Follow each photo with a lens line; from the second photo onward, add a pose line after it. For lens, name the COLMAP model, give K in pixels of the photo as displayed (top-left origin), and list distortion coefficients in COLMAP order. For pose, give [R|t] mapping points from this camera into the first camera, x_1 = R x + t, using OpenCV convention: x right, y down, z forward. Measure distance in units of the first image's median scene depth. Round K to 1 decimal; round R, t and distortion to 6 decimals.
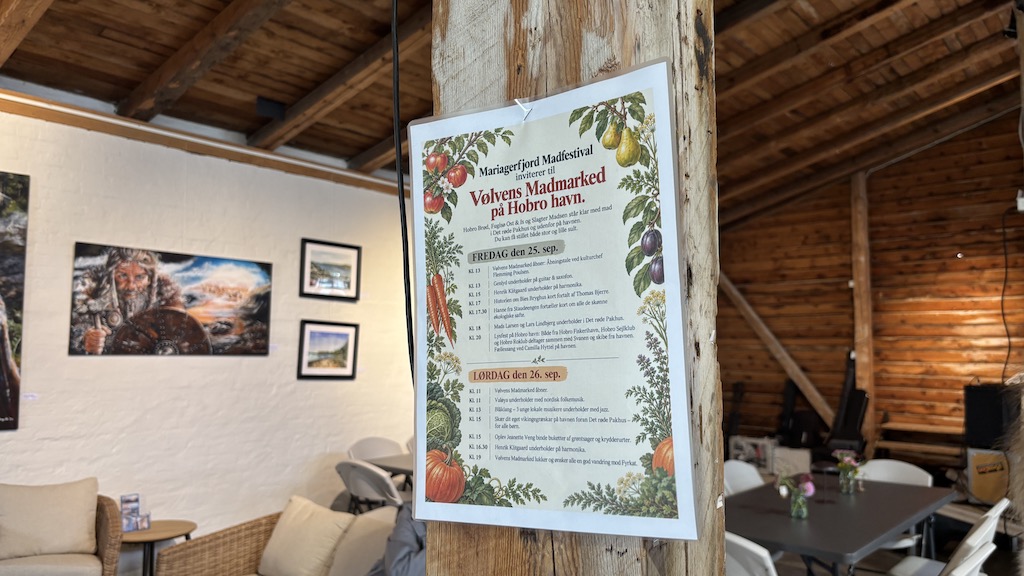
lens RADIAL K [[785.5, 0, 512.0], [0, 785.5, 288.0], [0, 0, 1]] dist [0.003395, -0.002188]
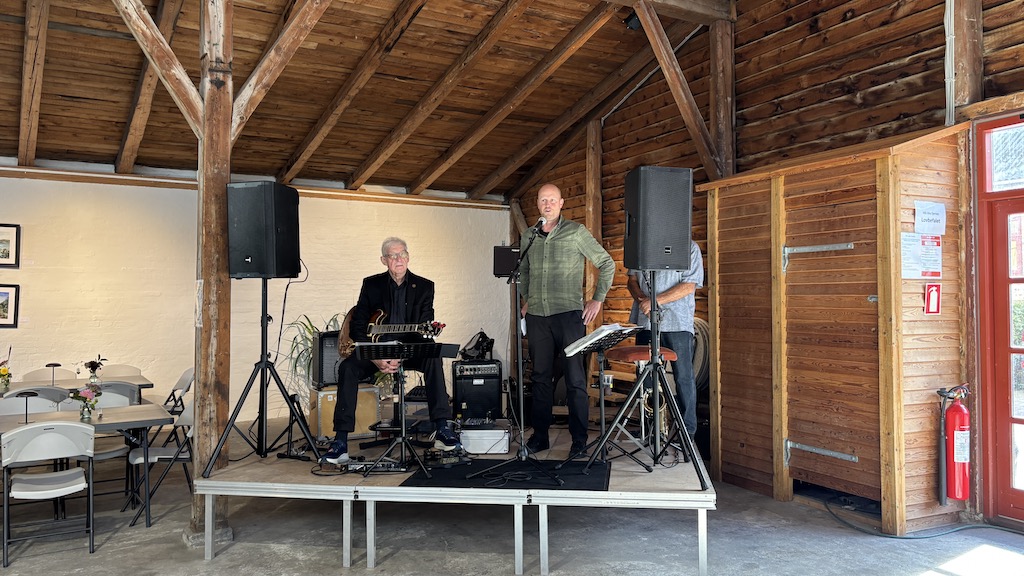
lens RADIAL K [[772.1, 0, 512.0], [0, 772.1, 288.0], [0, 0, 1]] dist [0.014161, -0.000272]
pose [[0.948978, -0.014697, -0.314998, 0.658436], [0.034489, 0.997758, 0.057349, 0.003741], [0.313449, -0.065287, 0.947358, 0.026181]]
